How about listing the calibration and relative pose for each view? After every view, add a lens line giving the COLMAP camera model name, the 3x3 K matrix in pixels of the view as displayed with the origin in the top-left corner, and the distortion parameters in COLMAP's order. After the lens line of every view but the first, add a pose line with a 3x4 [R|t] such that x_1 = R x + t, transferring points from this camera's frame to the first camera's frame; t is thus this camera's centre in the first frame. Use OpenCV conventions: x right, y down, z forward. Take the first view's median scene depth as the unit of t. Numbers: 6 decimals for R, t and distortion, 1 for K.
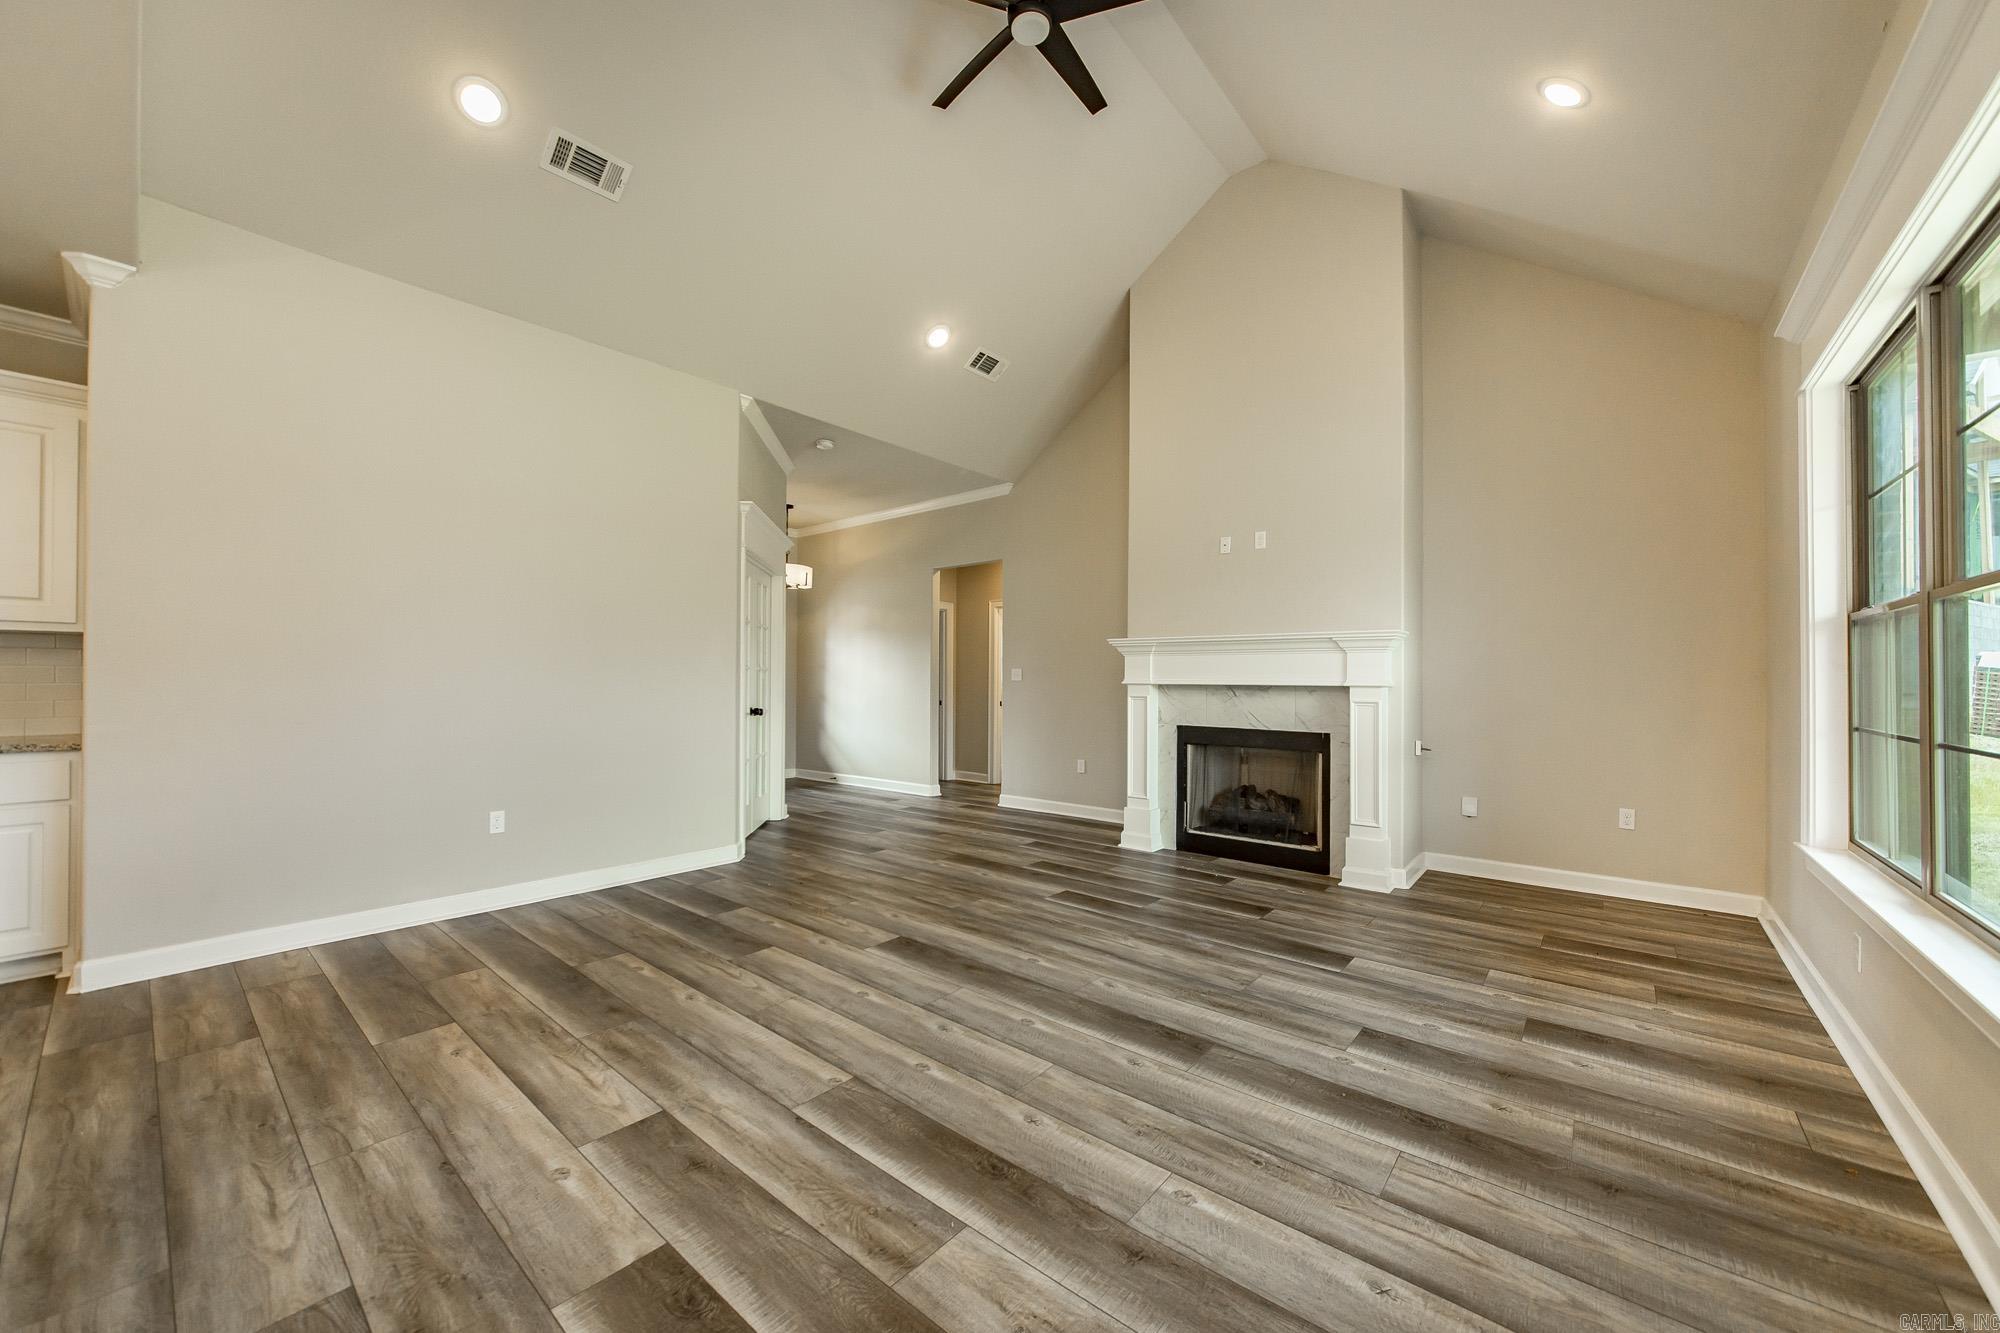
lens RADIAL K [[741.8, 0, 996.9], [0, 741.8, 674.6], [0, 0, 1]] dist [-0.009336, -0.000051]
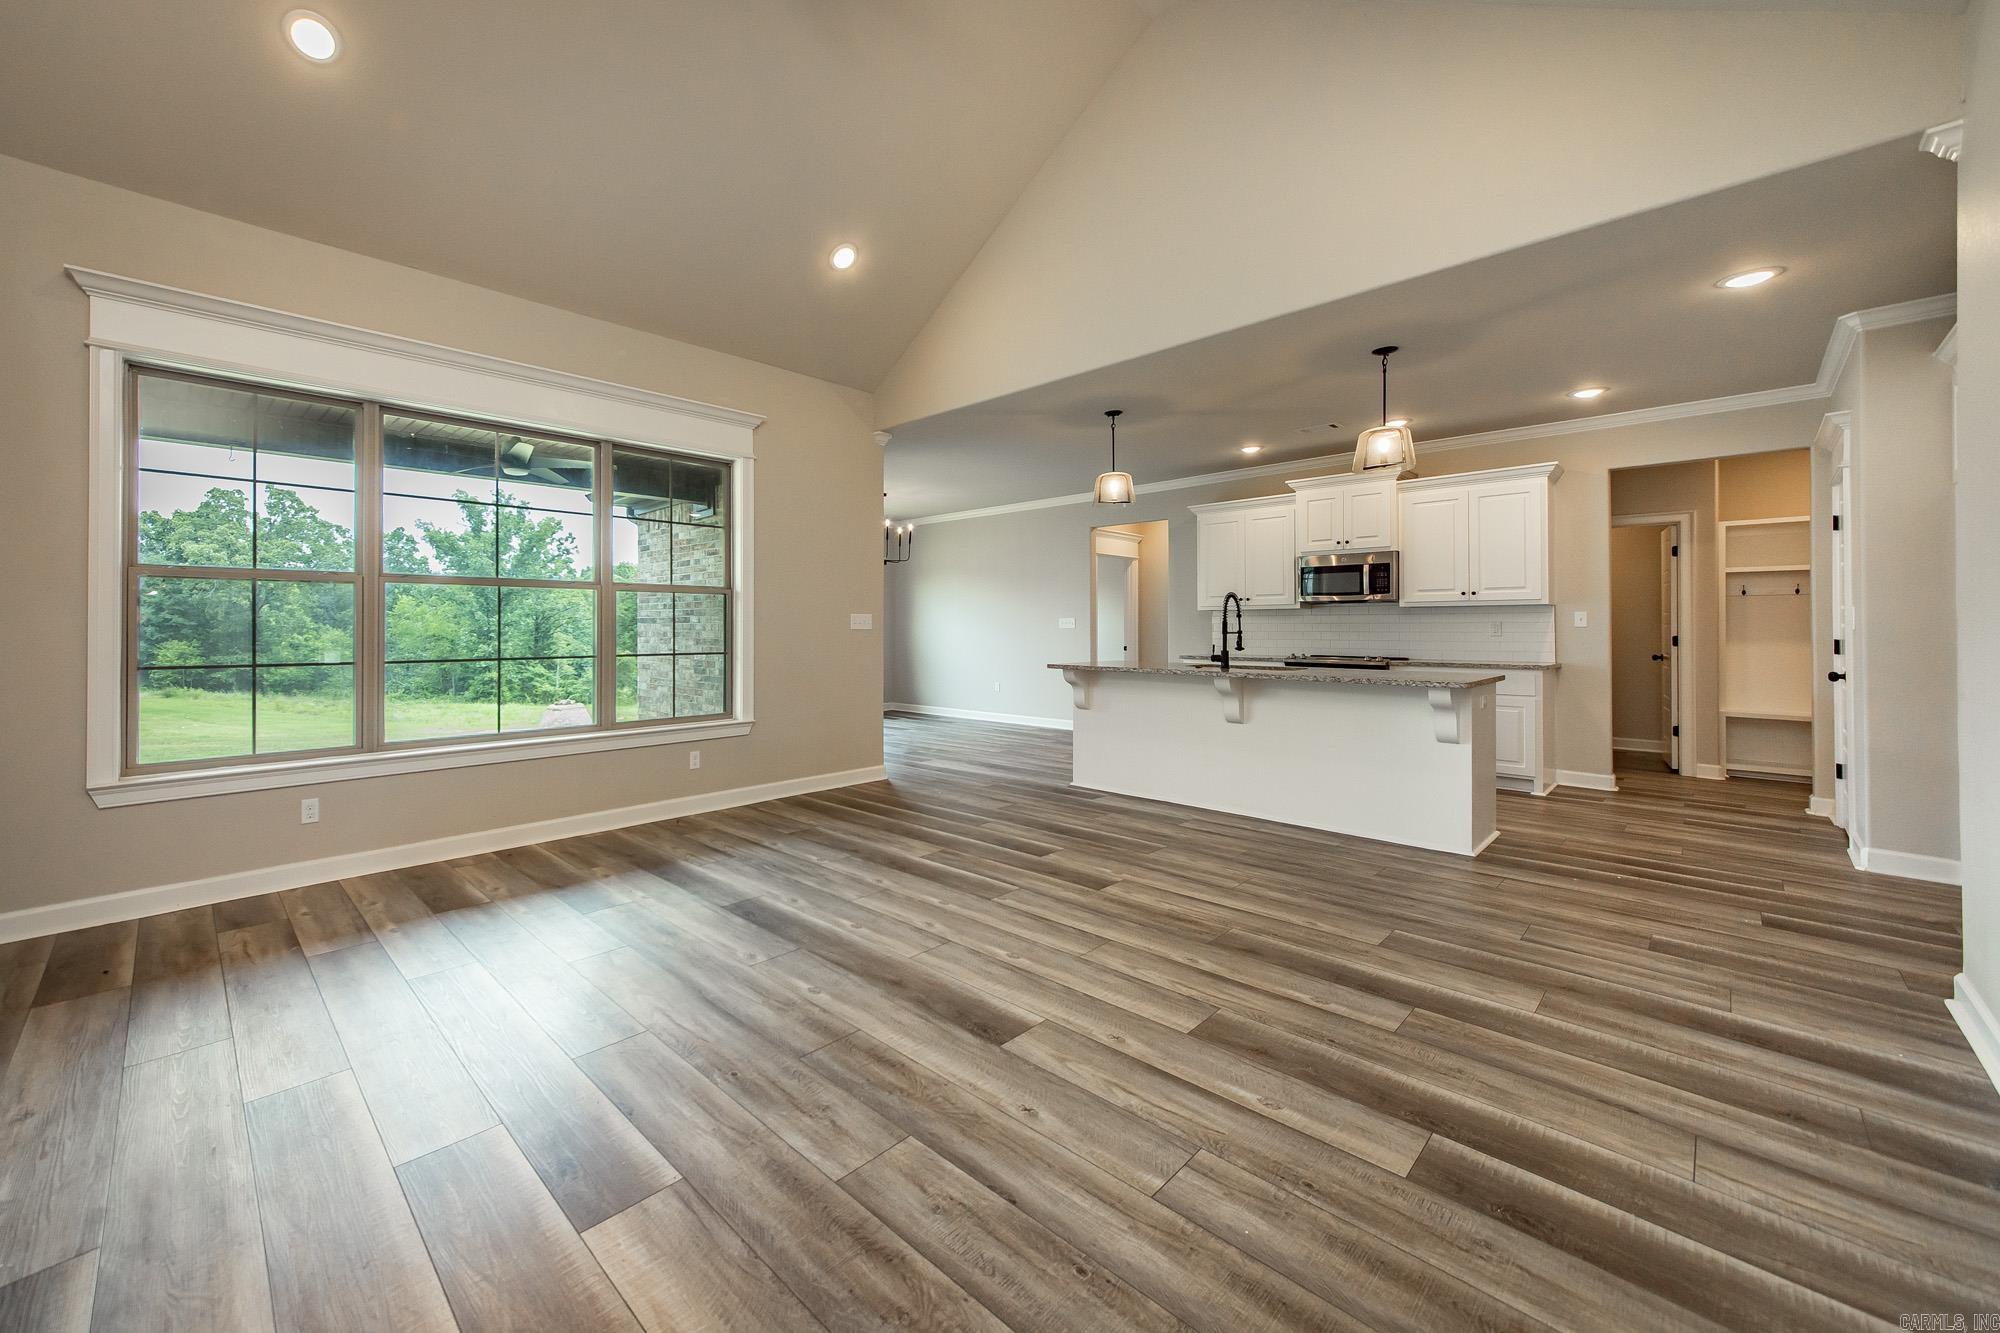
lens RADIAL K [[778.4, 0, 889.4], [0, 778.4, 621.0], [0, 0, 1]] dist [0.012359, 0.000765]
pose [[-0.992783, -0.004127, 0.119854, -0.108739], [-0.005898, 0.999879, -0.014426, 0.008659], [-0.119780, -0.015029, -0.992687, 1.575136]]
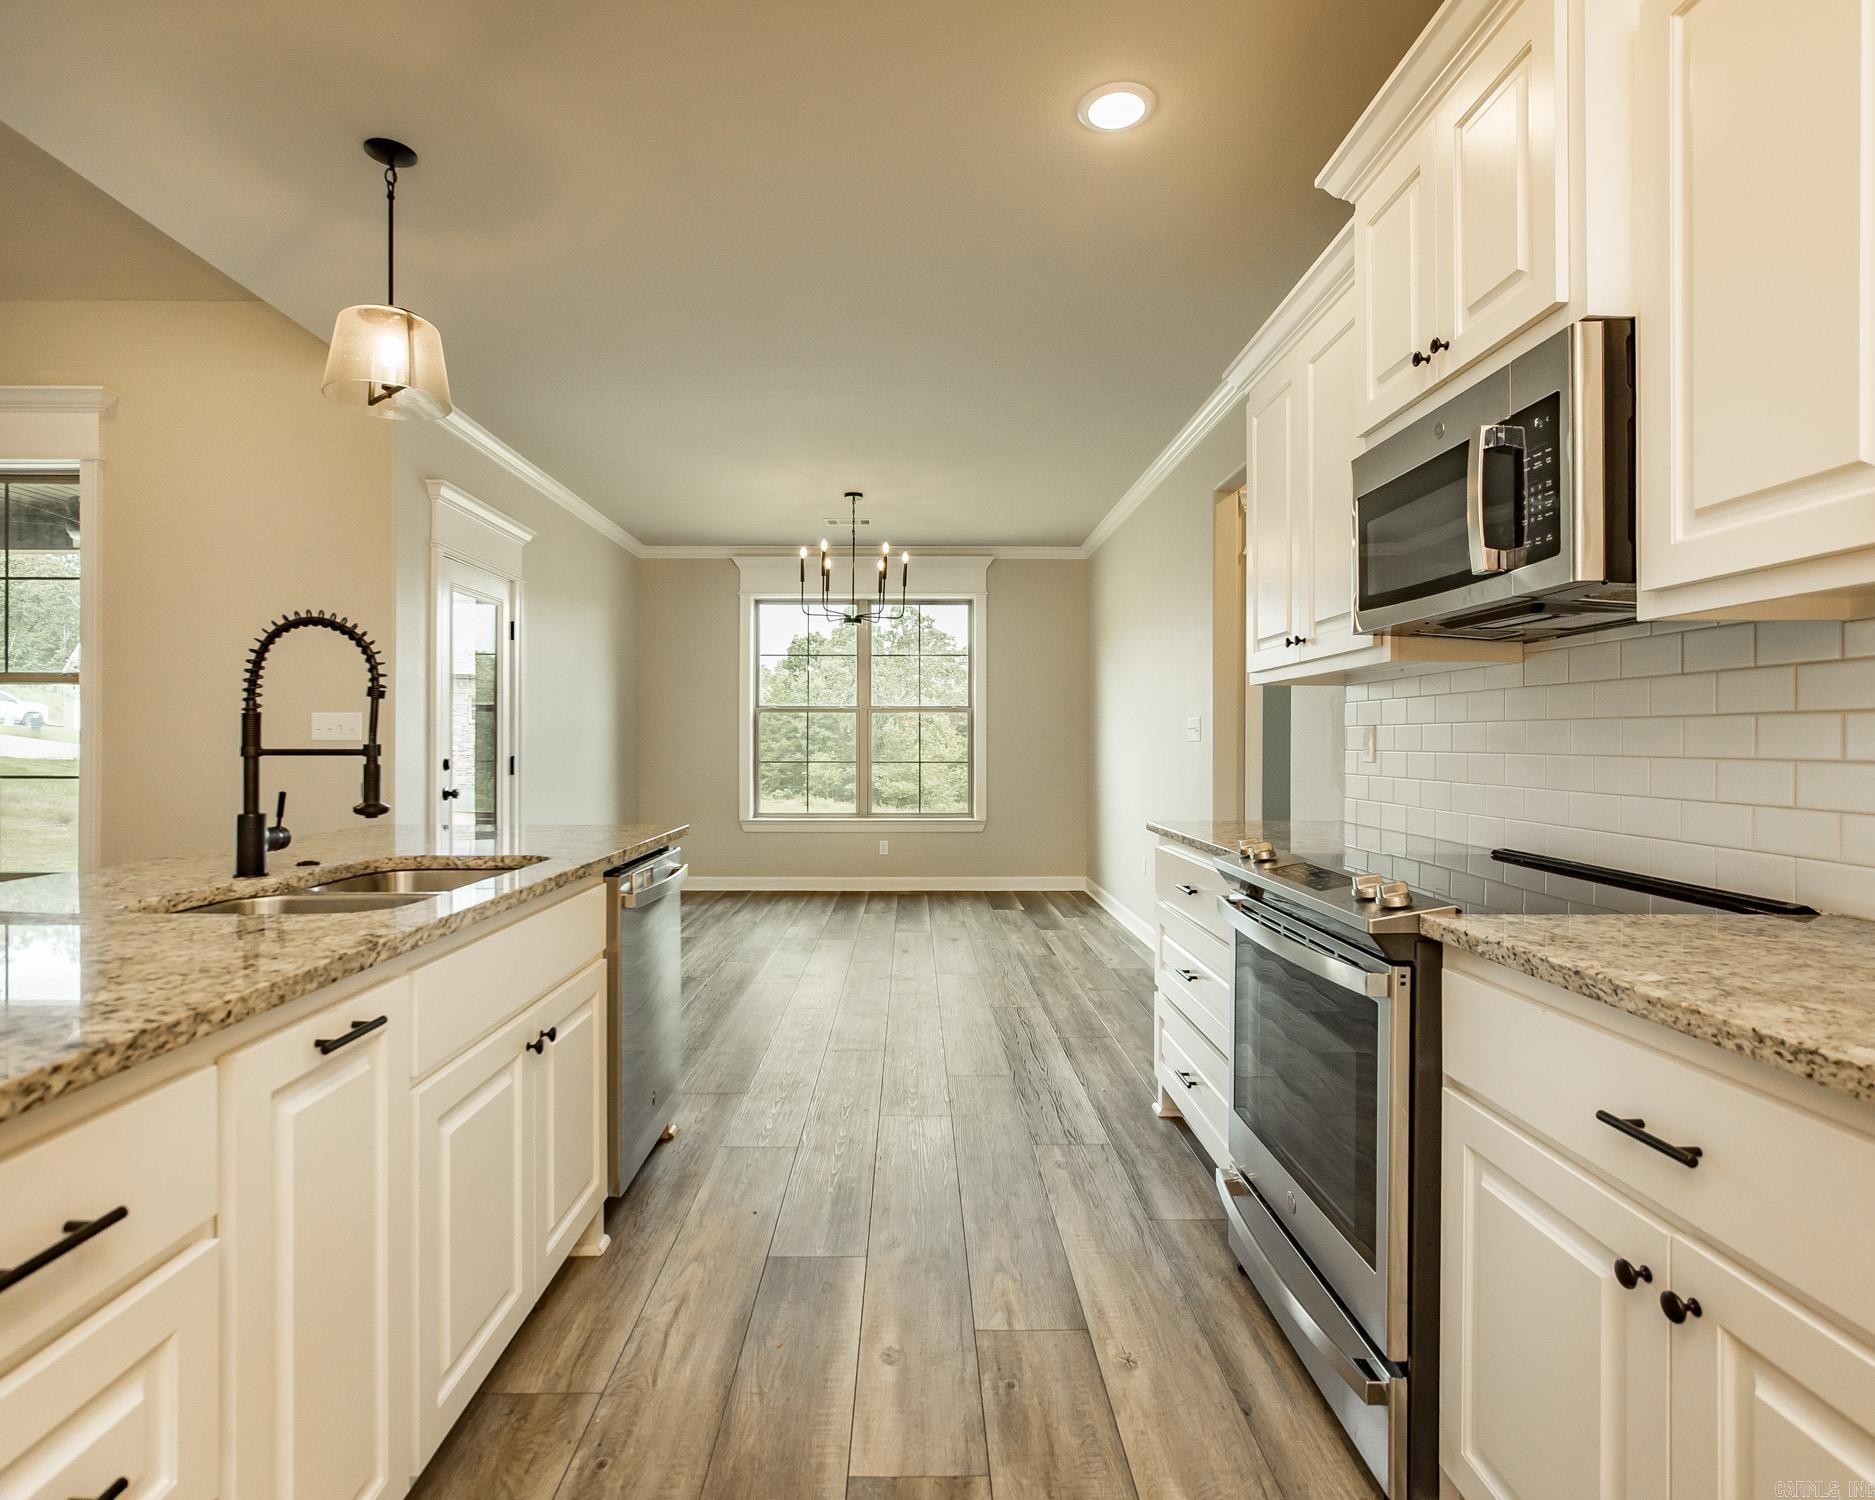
lens RADIAL K [[985.7, 0, 921.8], [0, 985.7, 737.2], [0, 0, 1]] dist [-0.018084, -0.000040]
pose [[-0.649059, -0.003493, 0.760730, -1.165925], [-0.011048, 0.999927, -0.004835, -0.003141], [-0.760658, -0.011543, -0.649050, 0.143754]]
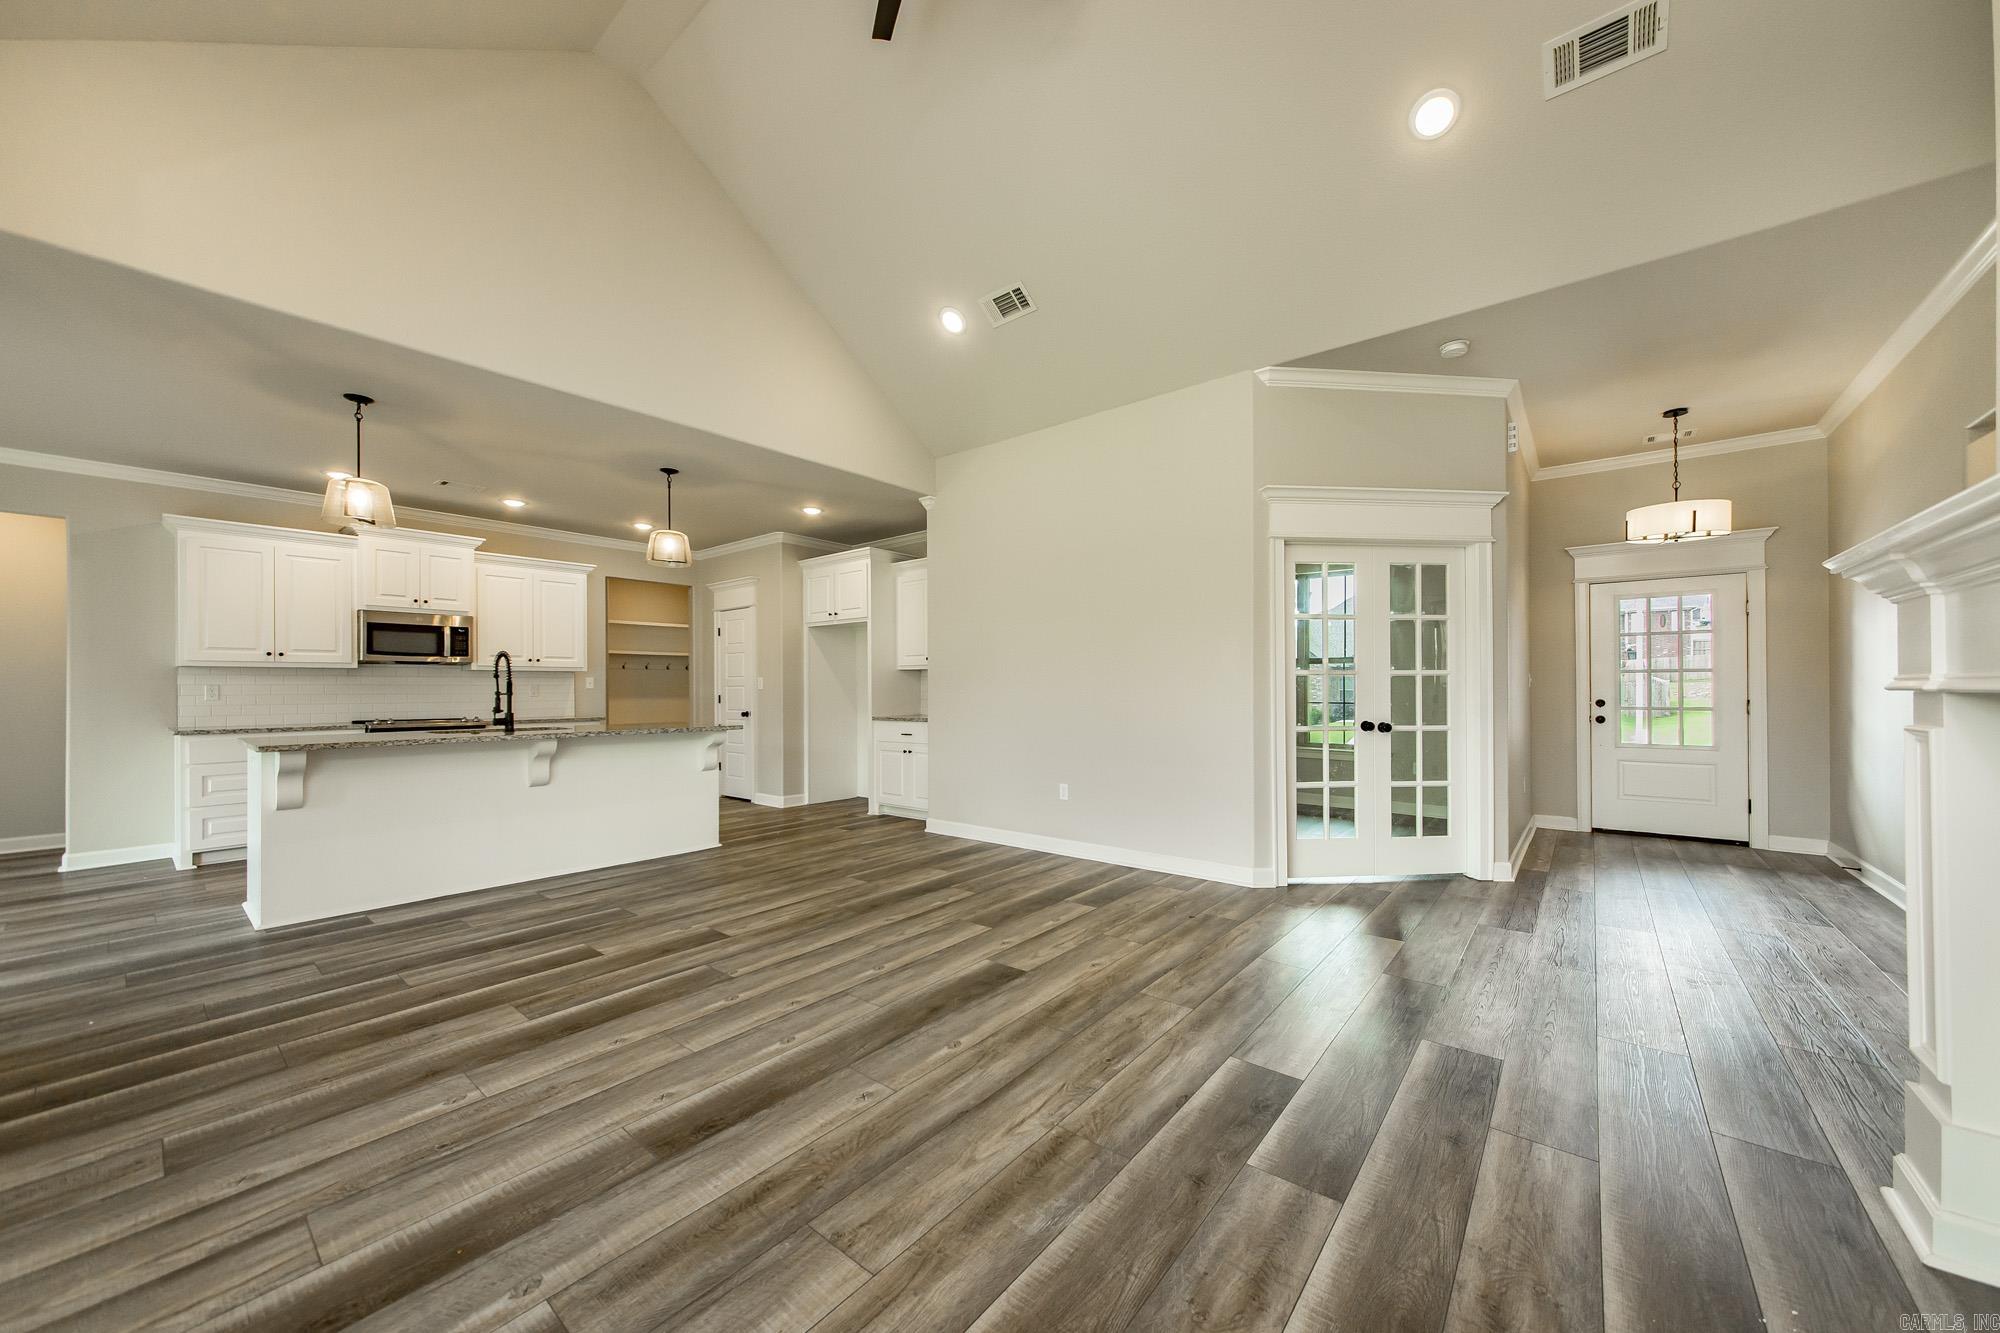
lens RADIAL K [[720.0, 0, 998.0], [0, 720.0, 686.9], [0, 0, 1]] dist [-0.010143, 0.006642]
pose [[0.015017, -0.007802, -0.999857, 0.705678], [0.011697, 0.999903, -0.007627, 0.013148], [0.999819, -0.011581, 0.015107, 0.904858]]
